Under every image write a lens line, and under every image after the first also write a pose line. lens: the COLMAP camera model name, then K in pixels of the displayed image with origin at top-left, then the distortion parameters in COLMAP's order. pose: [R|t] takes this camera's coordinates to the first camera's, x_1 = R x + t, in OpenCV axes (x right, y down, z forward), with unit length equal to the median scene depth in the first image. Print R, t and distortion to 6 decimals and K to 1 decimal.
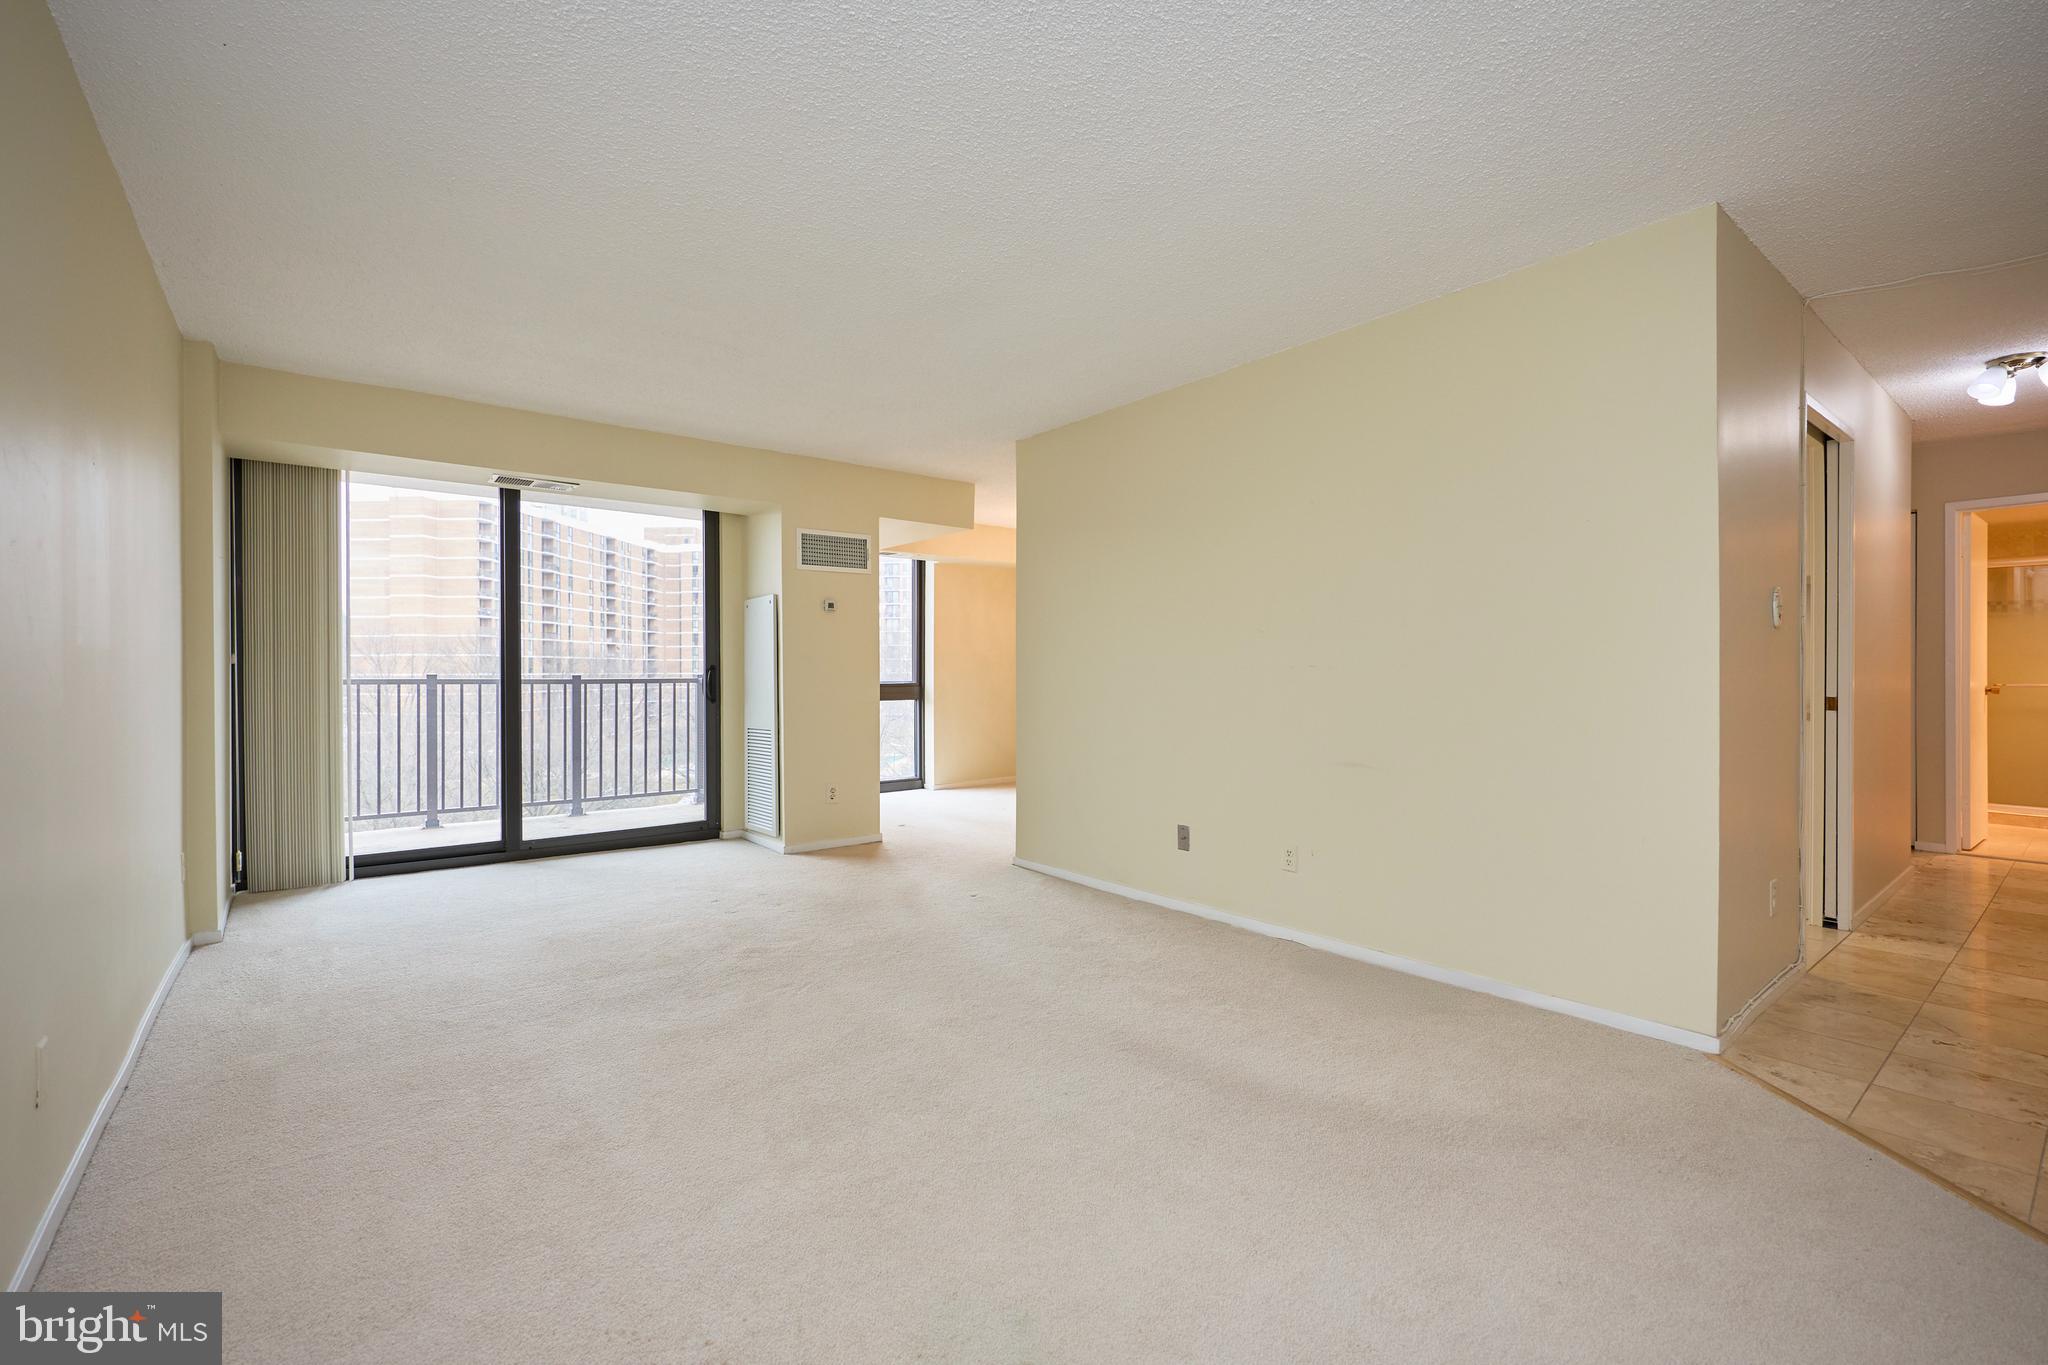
lens RADIAL K [[954.4, 0, 1032.8], [0, 954.4, 683.3], [0, 0, 1]] dist [0.017235, -0.002715]
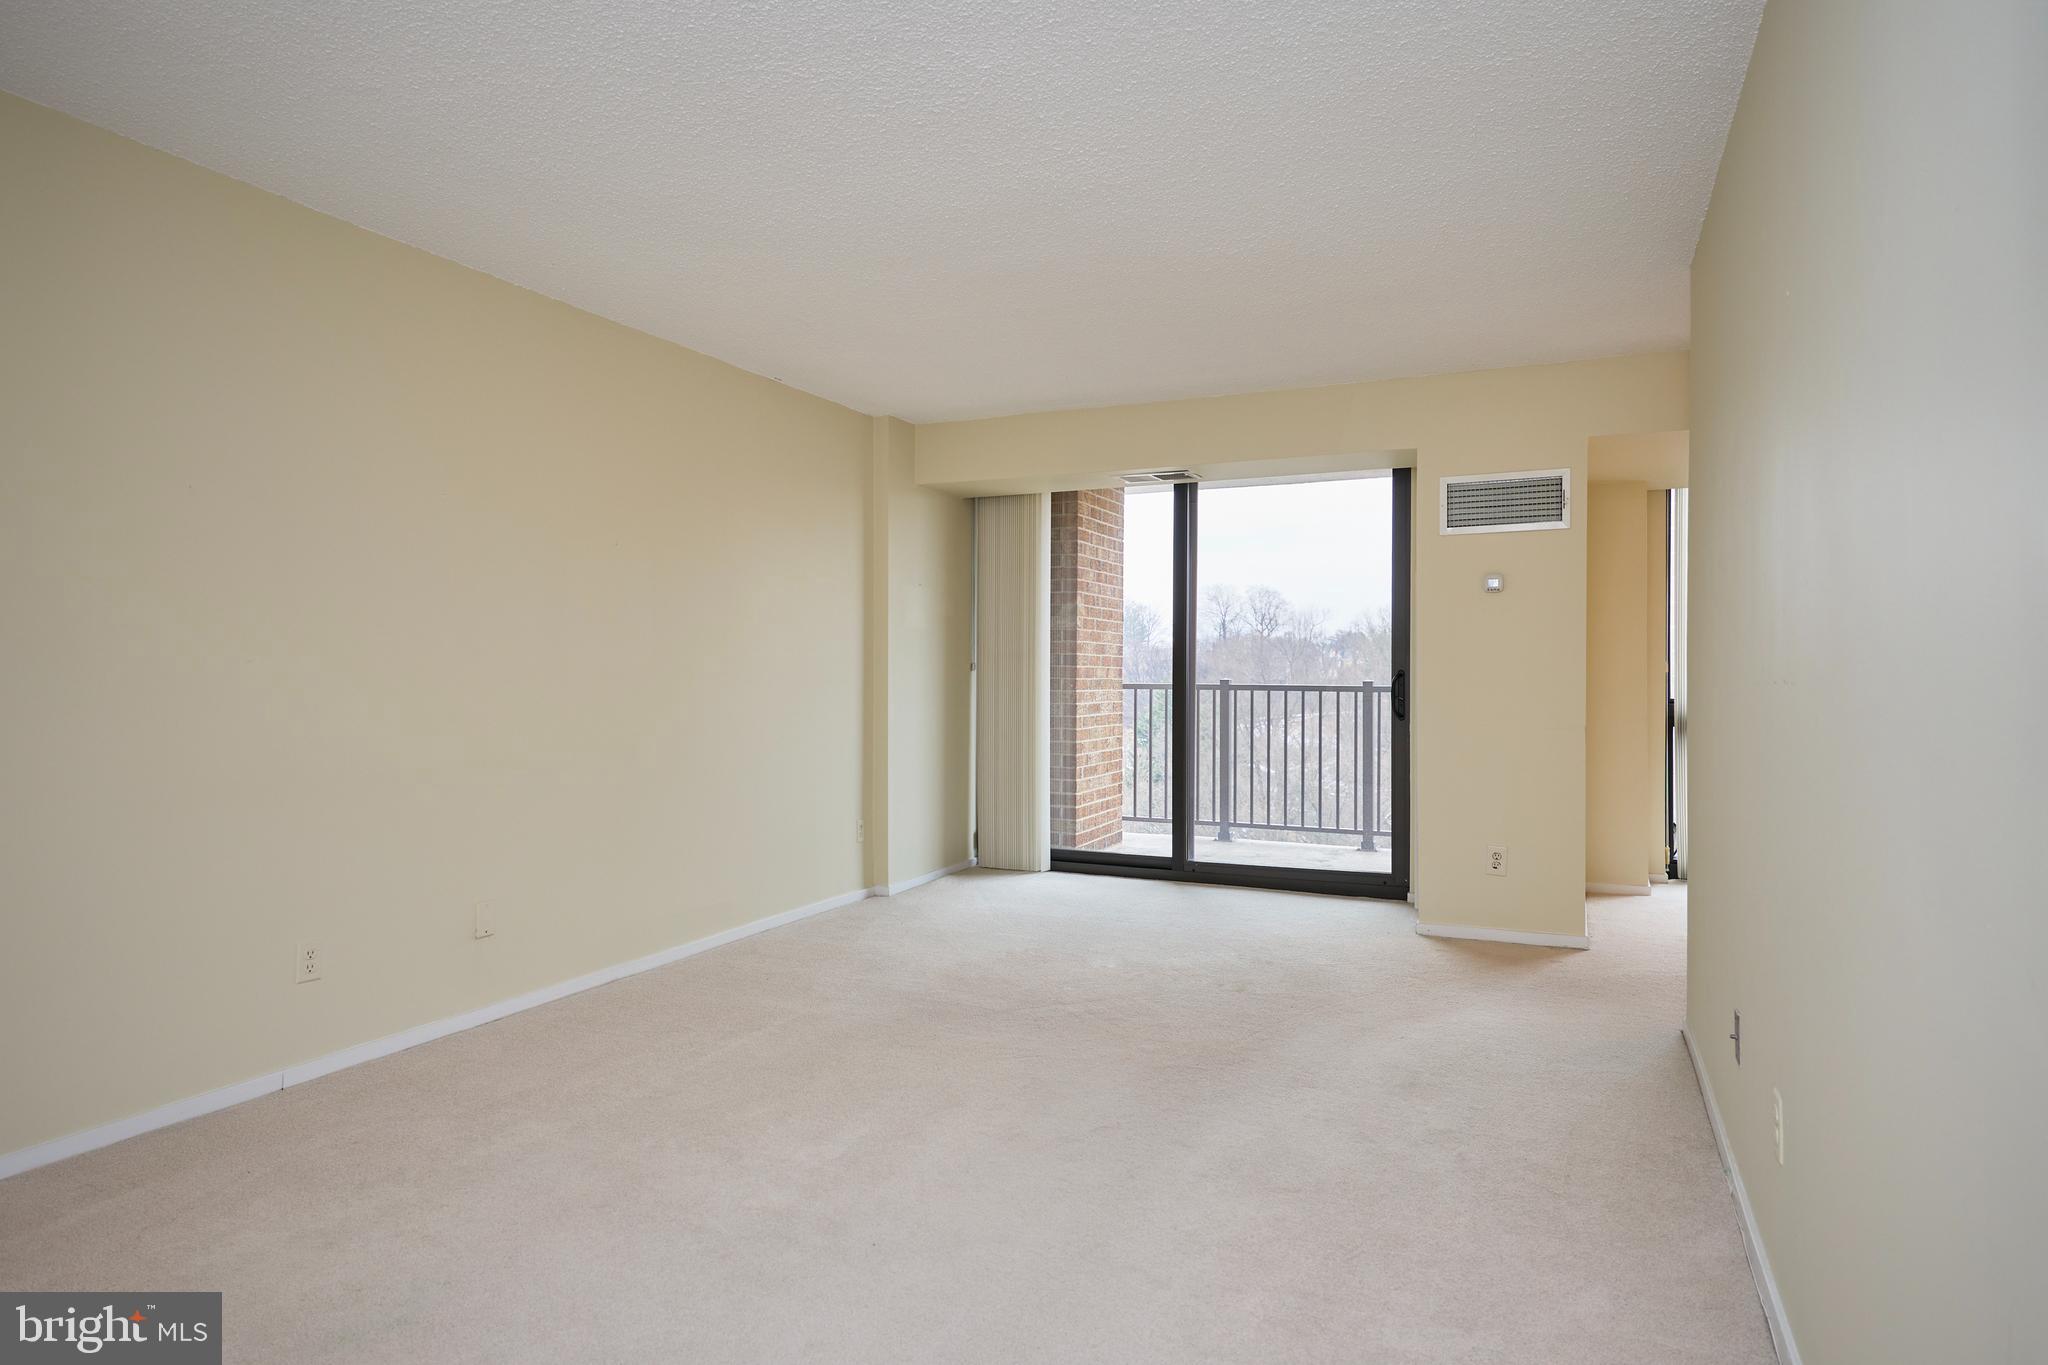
lens RADIAL K [[1230.0, 0, 988.3], [0, 1230.0, 655.7], [0, 0, 1]] dist [0.033741, -0.000473]
pose [[0.447313, -0.007277, -0.894348, 0.403761], [-0.017835, 0.999695, -0.017055, -0.007739], [0.894199, 0.023579, 0.447047, 0.276988]]
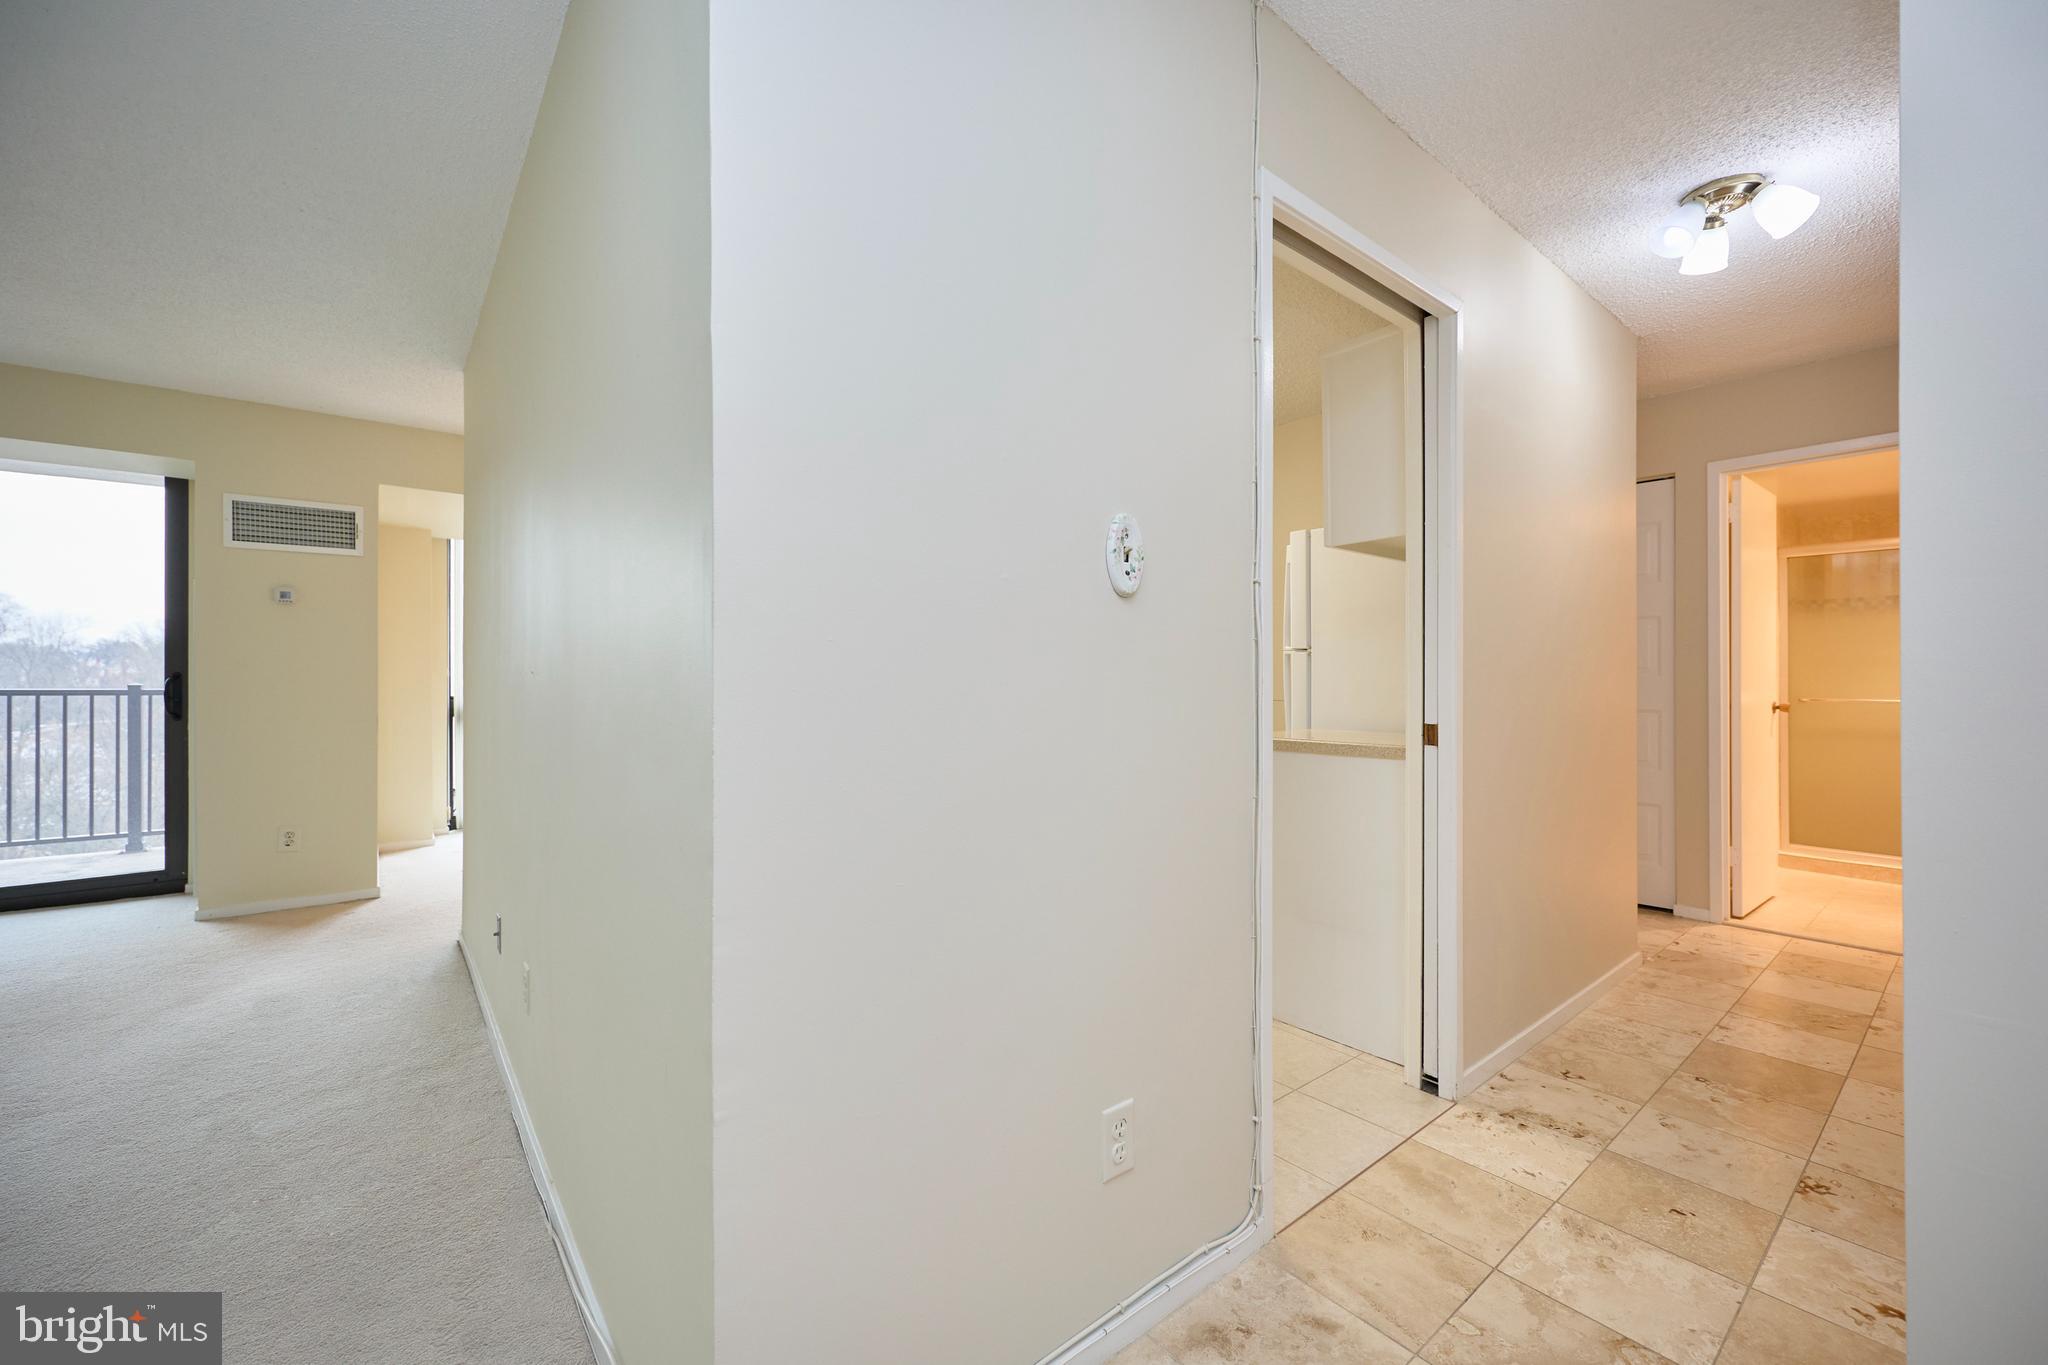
lens RADIAL K [[853.0, 0, 1039.3], [0, 853.0, 685.7], [0, 0, 1]] dist [0.010974, -0.000227]
pose [[0.999991, 0.001509, -0.003932, 0.389451], [-0.001543, 0.999962, -0.008625, -0.003241], [0.003919, 0.008631, 0.999955, 0.298502]]
